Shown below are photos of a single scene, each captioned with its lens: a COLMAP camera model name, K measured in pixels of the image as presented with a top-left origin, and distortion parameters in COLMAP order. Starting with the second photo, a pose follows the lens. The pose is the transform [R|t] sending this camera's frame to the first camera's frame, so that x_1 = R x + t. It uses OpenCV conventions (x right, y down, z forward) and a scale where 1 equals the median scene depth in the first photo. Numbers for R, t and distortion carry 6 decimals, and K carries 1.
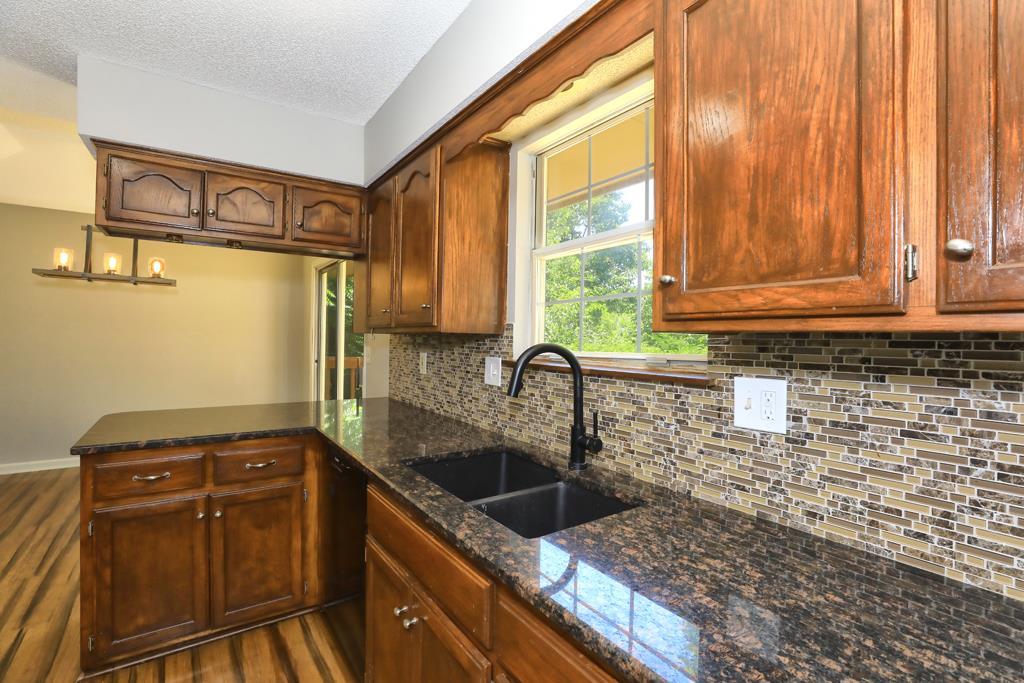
lens RADIAL K [[470.2, 0, 512.0], [0, 470.2, 341.5], [0, 0, 1]] dist [-0.044571, 0.018171]
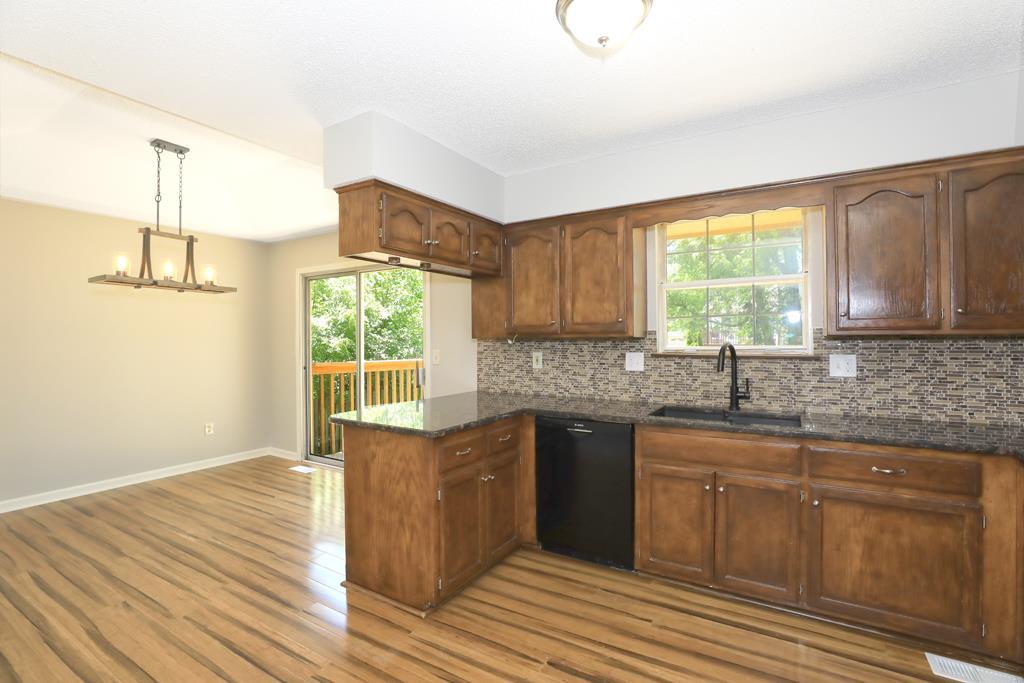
lens RADIAL K [[470.2, 0, 512.0], [0, 470.2, 341.5], [0, 0, 1]] dist [-0.044571, 0.018171]
pose [[0.912000, -0.022140, 0.409592, -1.052935], [0.022893, 0.999733, 0.003066, -0.016361], [-0.409551, 0.006581, 0.912264, -0.232824]]
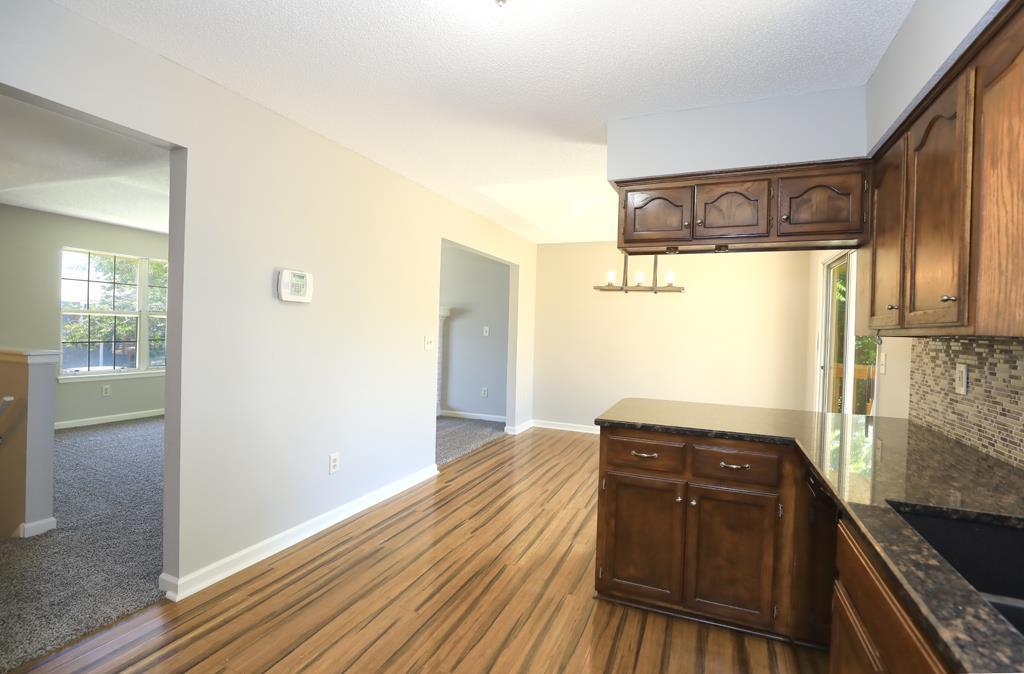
lens RADIAL K [[477.2, 0, 518.2], [0, 477.2, 335.3], [0, 0, 1]] dist [-0.036247, 0.012095]
pose [[0.541996, 0.012107, -0.840294, 0.055235], [-0.027725, 0.999610, -0.003481, 0.001069], [0.839924, 0.025184, 0.542120, 0.052158]]
